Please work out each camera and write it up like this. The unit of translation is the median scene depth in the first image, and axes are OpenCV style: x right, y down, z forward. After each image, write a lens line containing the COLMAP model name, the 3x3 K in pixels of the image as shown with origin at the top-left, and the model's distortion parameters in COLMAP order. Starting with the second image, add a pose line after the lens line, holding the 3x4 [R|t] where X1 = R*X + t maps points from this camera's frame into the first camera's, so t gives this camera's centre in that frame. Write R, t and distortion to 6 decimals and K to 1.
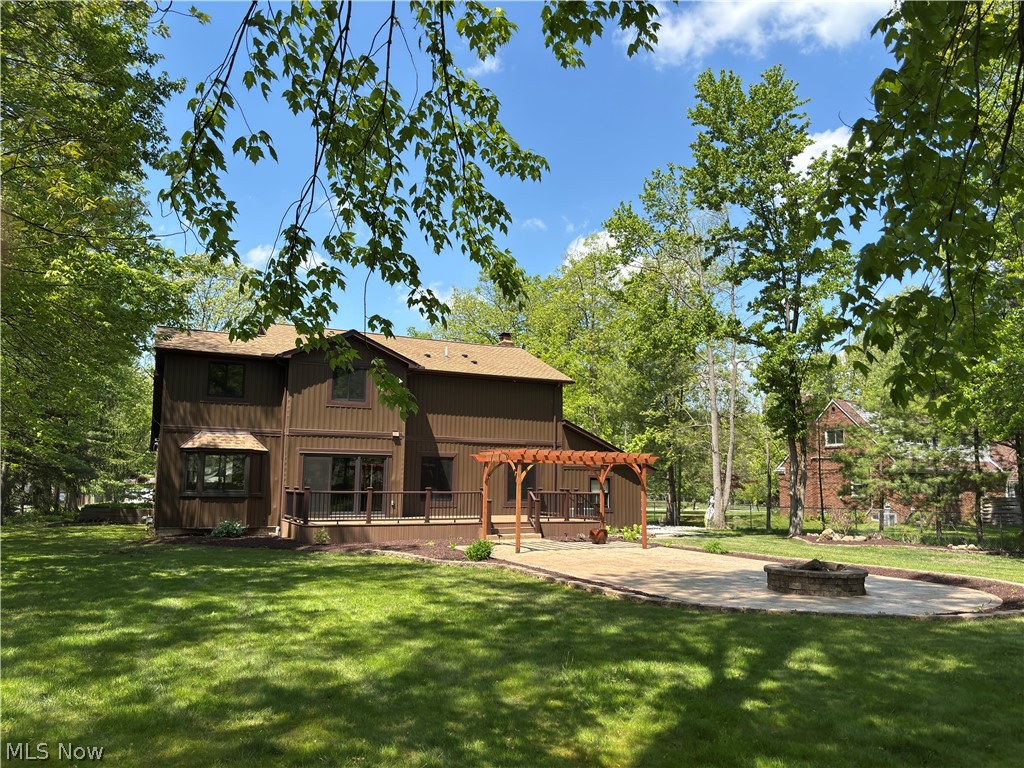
lens RADIAL K [[746.7, 0, 512.0], [0, 746.7, 384.0], [0, 0, 1]] dist [0.002179, -0.000598]
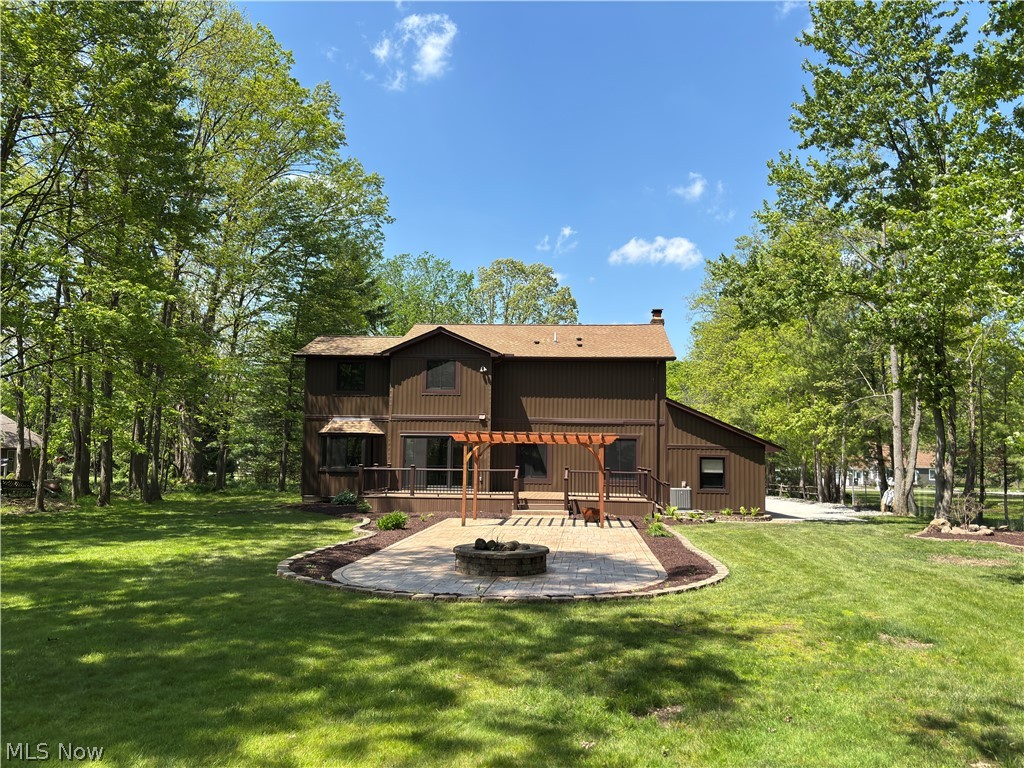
lens RADIAL K [[746.7, 0, 512.0], [0, 746.7, 384.0], [0, 0, 1]] dist [0.002179, -0.000598]
pose [[0.877117, -0.044843, -0.478178, 0.417763], [0.060166, 0.998048, 0.016765, 0.001905], [0.476492, -0.043475, 0.878103, 0.051481]]
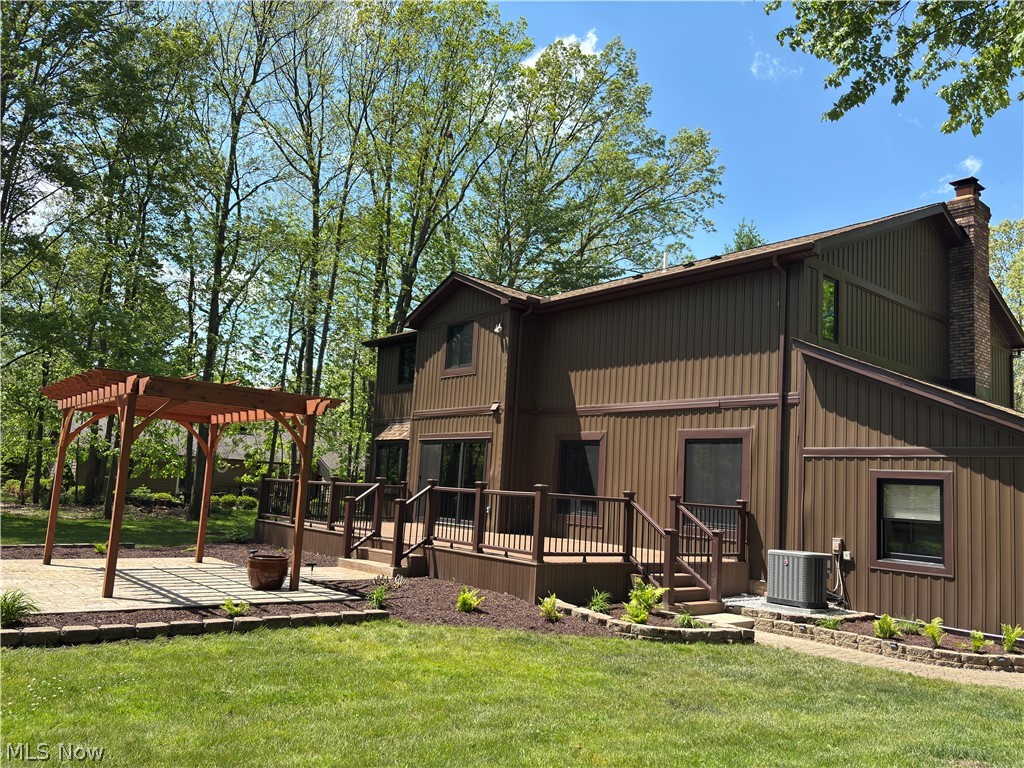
lens RADIAL K [[771.7, 0, 511.2], [0, 771.7, 407.7], [0, 0, 1]] dist [0.001398, -0.000010]
pose [[0.259343, -0.104509, -0.960114, 0.515402], [0.071049, 0.993499, -0.088952, 0.130910], [0.963168, -0.045146, 0.265083, 0.836681]]
